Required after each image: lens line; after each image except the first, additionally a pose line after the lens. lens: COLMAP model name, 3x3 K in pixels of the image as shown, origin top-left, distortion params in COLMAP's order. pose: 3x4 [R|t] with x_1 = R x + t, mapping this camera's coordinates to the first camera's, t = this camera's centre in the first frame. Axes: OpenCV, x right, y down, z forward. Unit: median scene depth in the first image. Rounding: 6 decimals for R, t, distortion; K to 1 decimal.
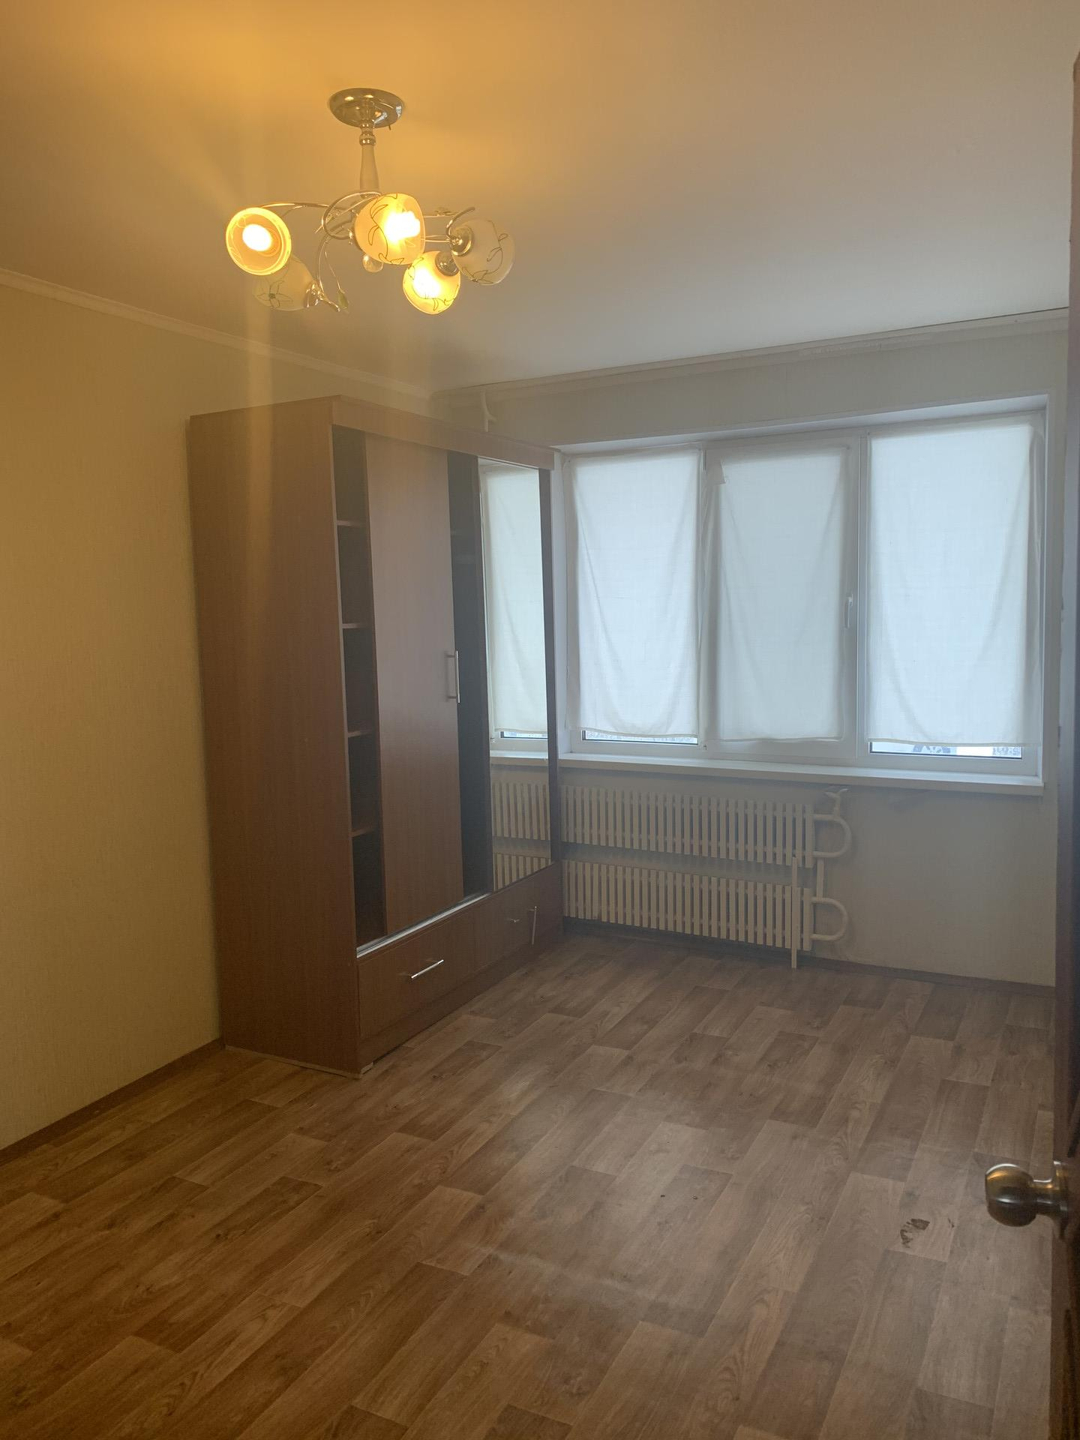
lens RADIAL K [[1089.2, 0, 538.7], [0, 1089.2, 719.4], [0, 0, 1]] dist [-0.001138, -0.003413]
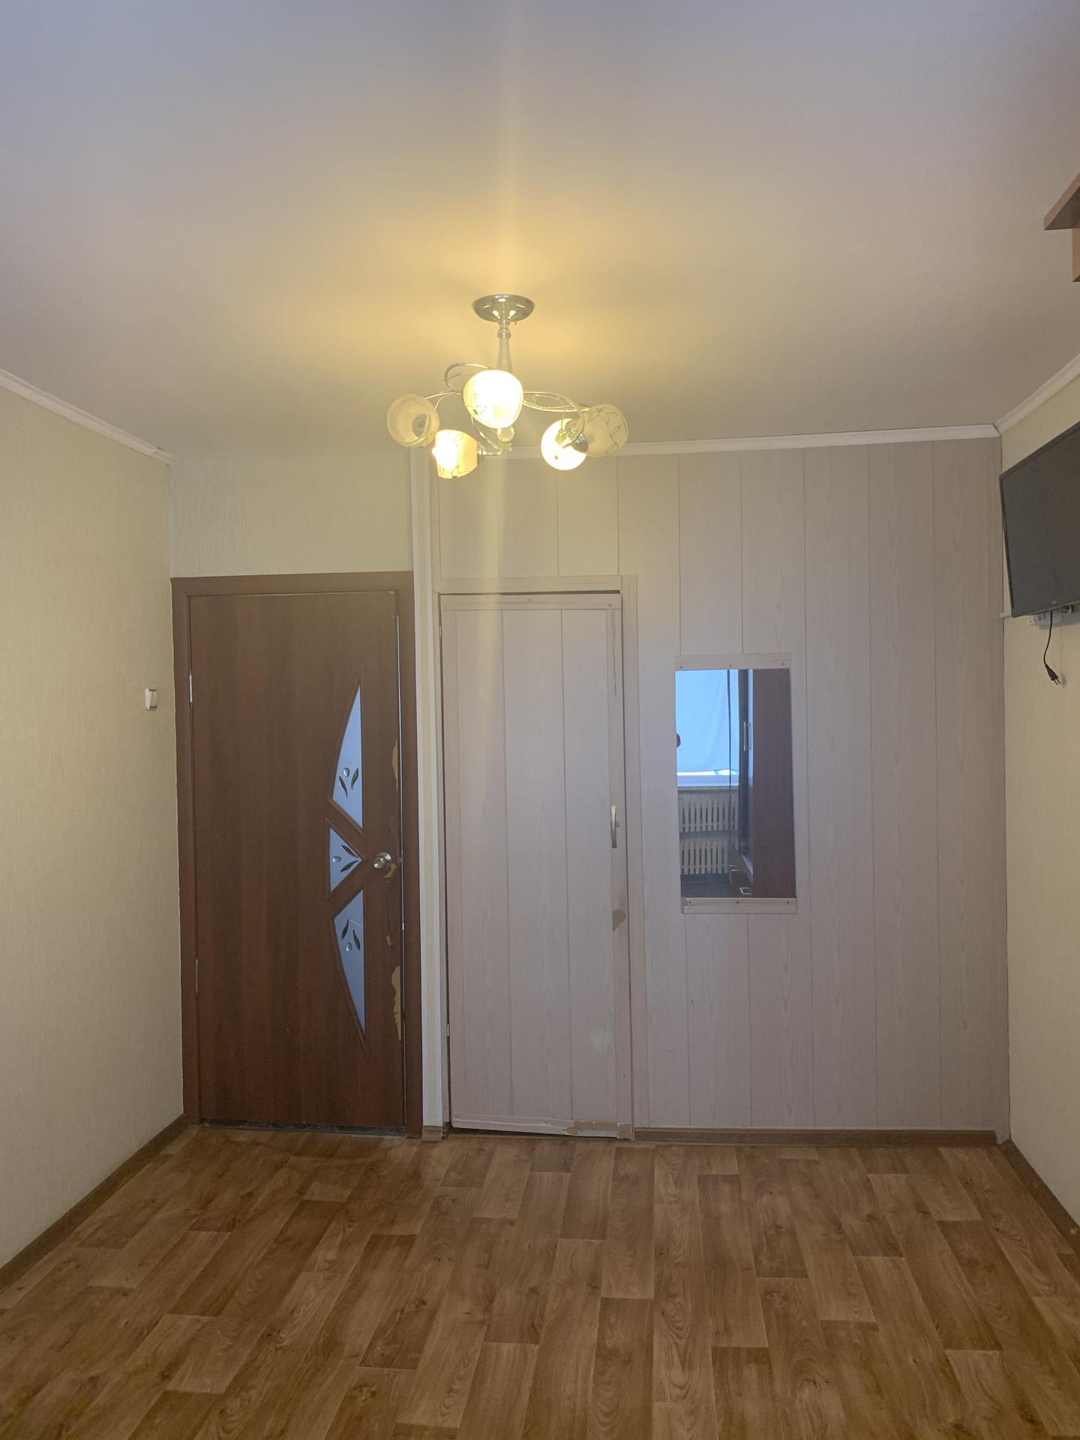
lens RADIAL K [[1089.2, 0, 539.8], [0, 1089.2, 718.7], [0, 0, 1]] dist [-0.001138, -0.003413]
pose [[-0.929082, 0.053765, -0.365945, 0.360479], [0.008007, 0.992071, 0.125426, -0.234841], [0.369787, 0.113601, -0.922146, 1.935230]]
